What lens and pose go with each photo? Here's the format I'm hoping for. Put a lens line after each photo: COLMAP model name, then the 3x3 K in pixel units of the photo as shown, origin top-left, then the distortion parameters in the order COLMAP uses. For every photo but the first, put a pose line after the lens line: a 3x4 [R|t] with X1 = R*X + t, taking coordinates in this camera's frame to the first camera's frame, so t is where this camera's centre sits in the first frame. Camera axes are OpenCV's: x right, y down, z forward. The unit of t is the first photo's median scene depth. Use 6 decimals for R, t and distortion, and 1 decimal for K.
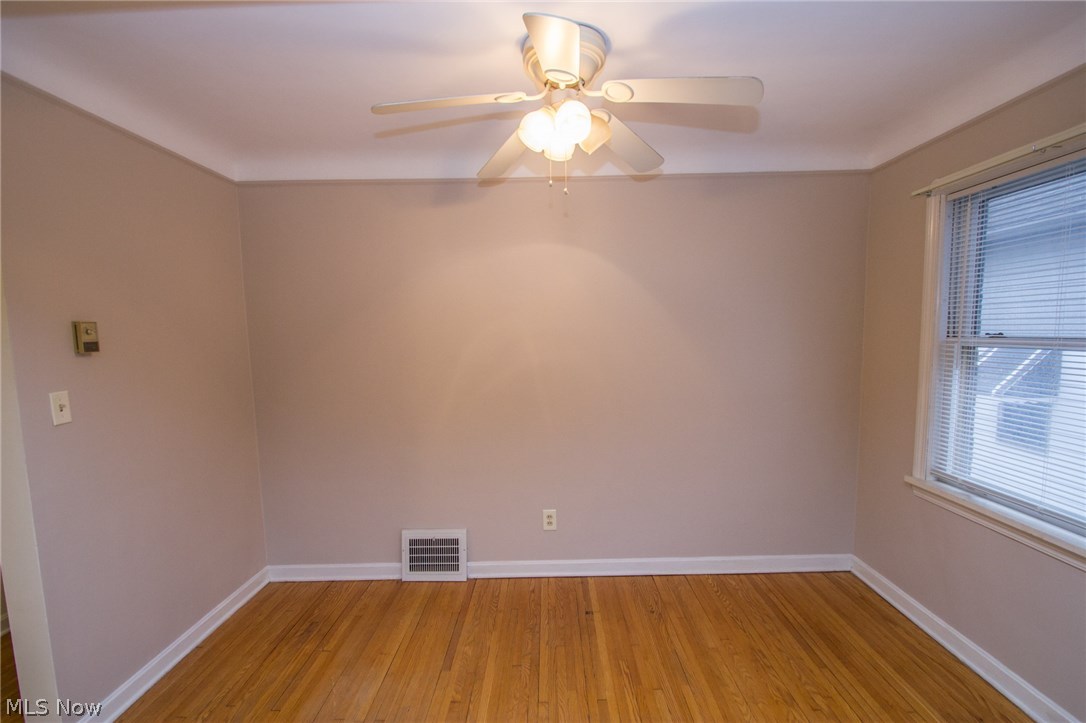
lens RADIAL K [[502.0, 0, 549.5], [0, 502.0, 383.7], [0, 0, 1]] dist [-0.001050, -0.010733]
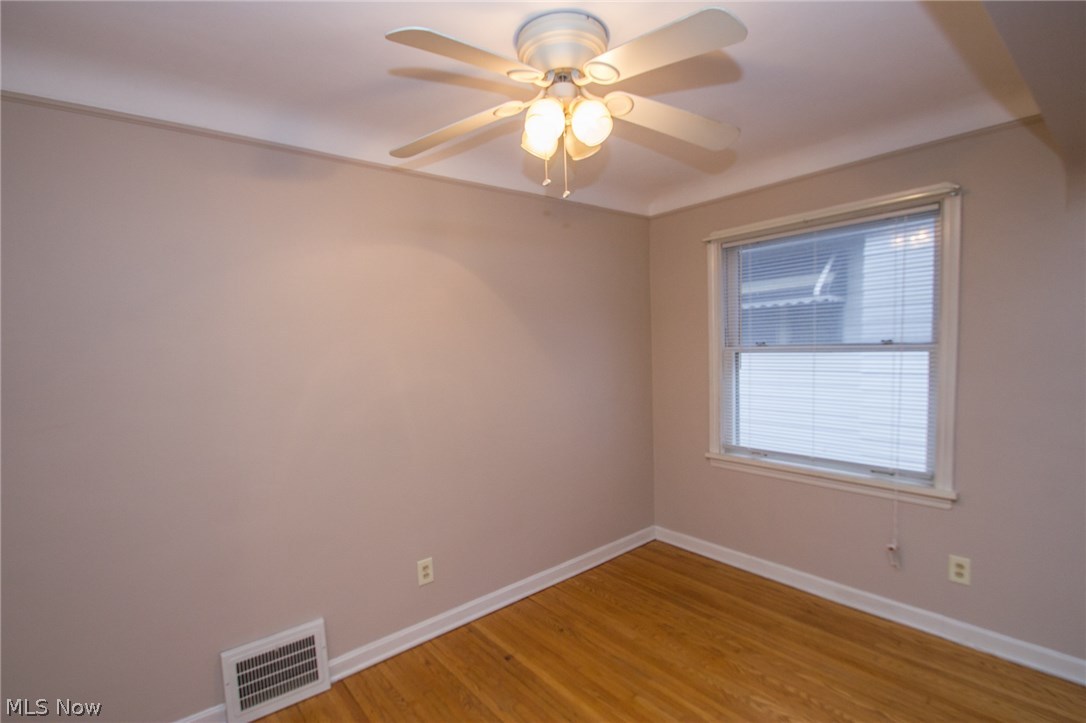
lens RADIAL K [[502.0, 0, 549.5], [0, 502.0, 383.7], [0, 0, 1]] dist [-0.001050, -0.010733]
pose [[0.763631, -0.063010, 0.642571, -0.436719], [0.087267, 0.996167, -0.006025, -0.023743], [-0.639728, 0.060676, 0.766202, 0.244754]]
